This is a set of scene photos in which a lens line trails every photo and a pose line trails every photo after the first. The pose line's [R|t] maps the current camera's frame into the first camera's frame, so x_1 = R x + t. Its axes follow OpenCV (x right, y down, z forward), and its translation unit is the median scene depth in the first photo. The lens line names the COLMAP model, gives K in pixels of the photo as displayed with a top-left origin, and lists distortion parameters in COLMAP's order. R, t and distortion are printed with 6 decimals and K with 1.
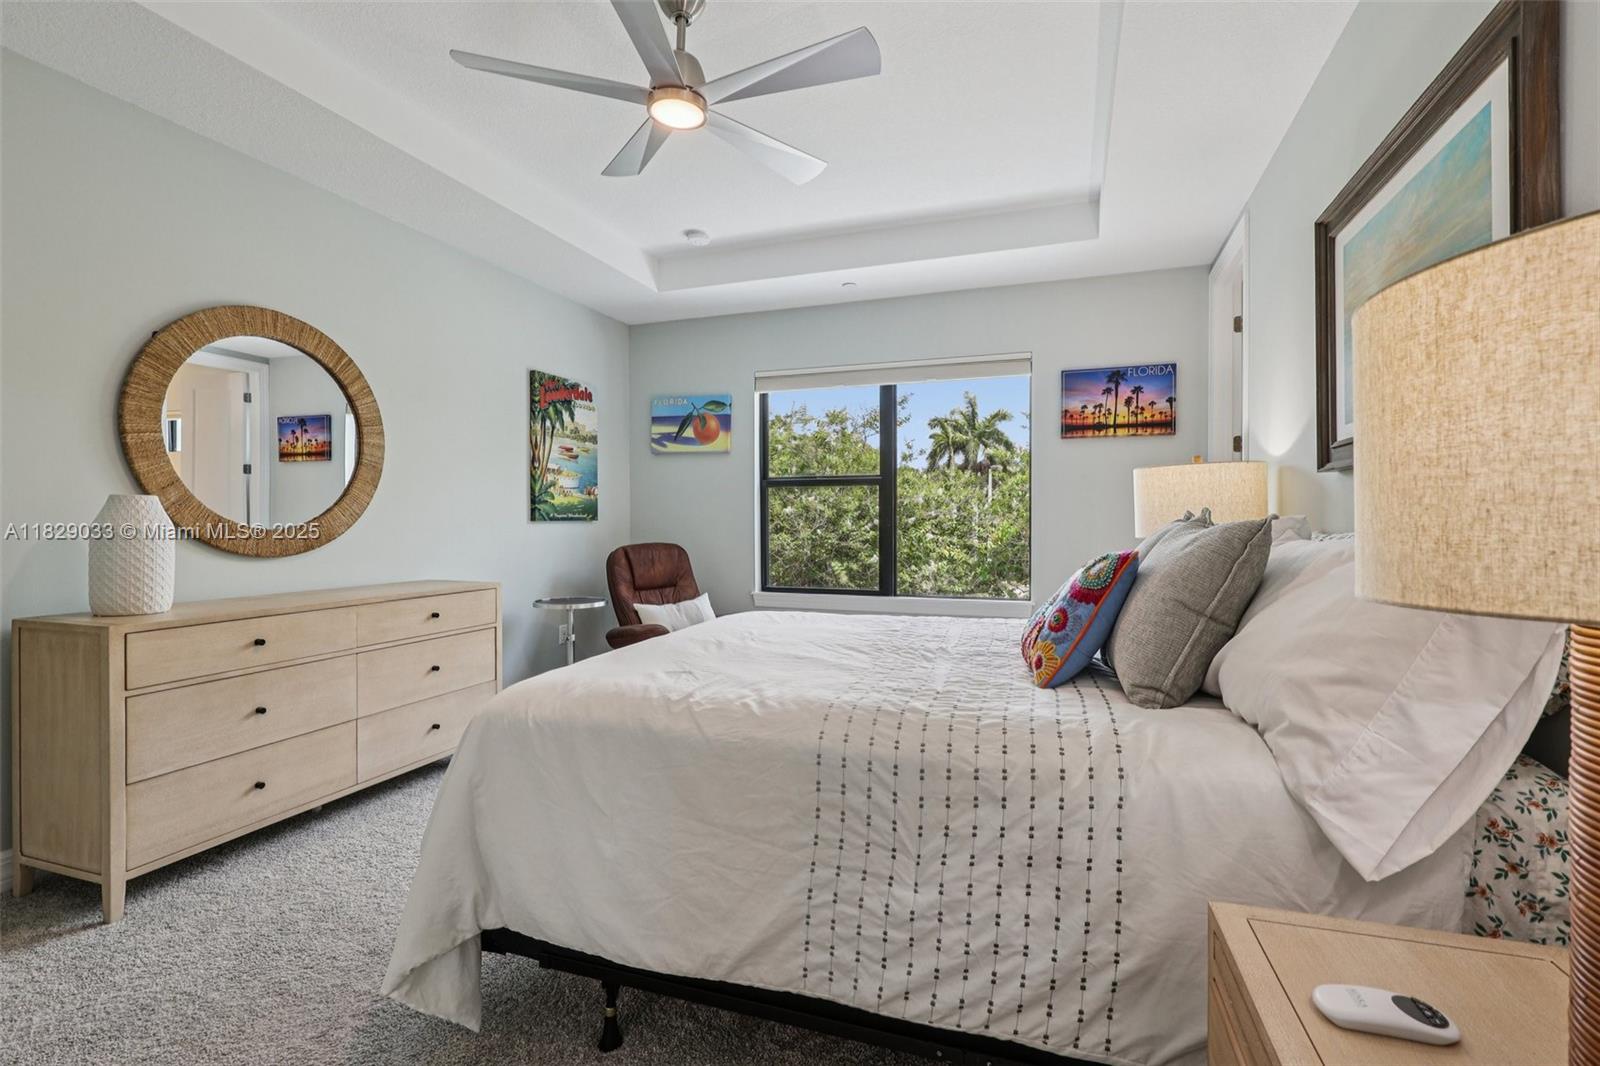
lens RADIAL K [[728.7, 0, 800.0], [0, 728.7, 533.0], [0, 0, 1]] dist [0.000997, 0.000378]
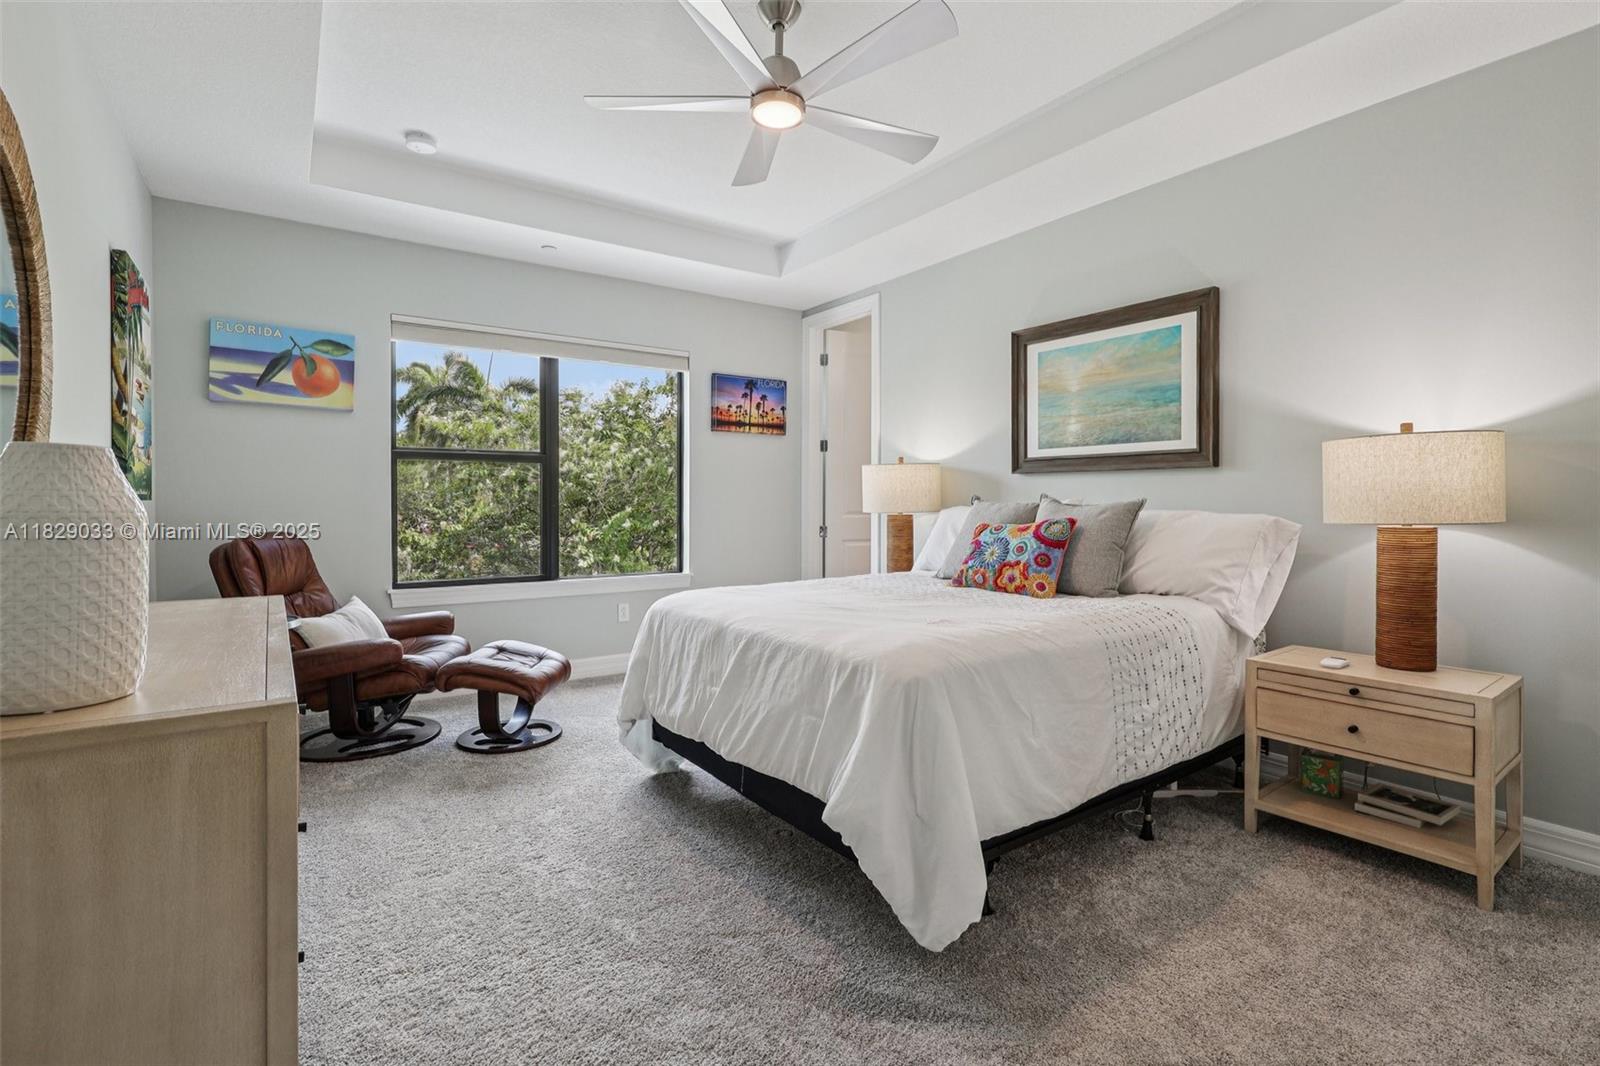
lens RADIAL K [[762.4, 0, 803.3], [0, 762.4, 516.2], [0, 0, 1]] dist [-0.001566, -0.000237]
pose [[0.575889, -0.014566, 0.817398, -0.574971], [0.012859, 0.999879, 0.008758, -0.001789], [-0.817426, 0.005467, 0.576007, 0.183895]]
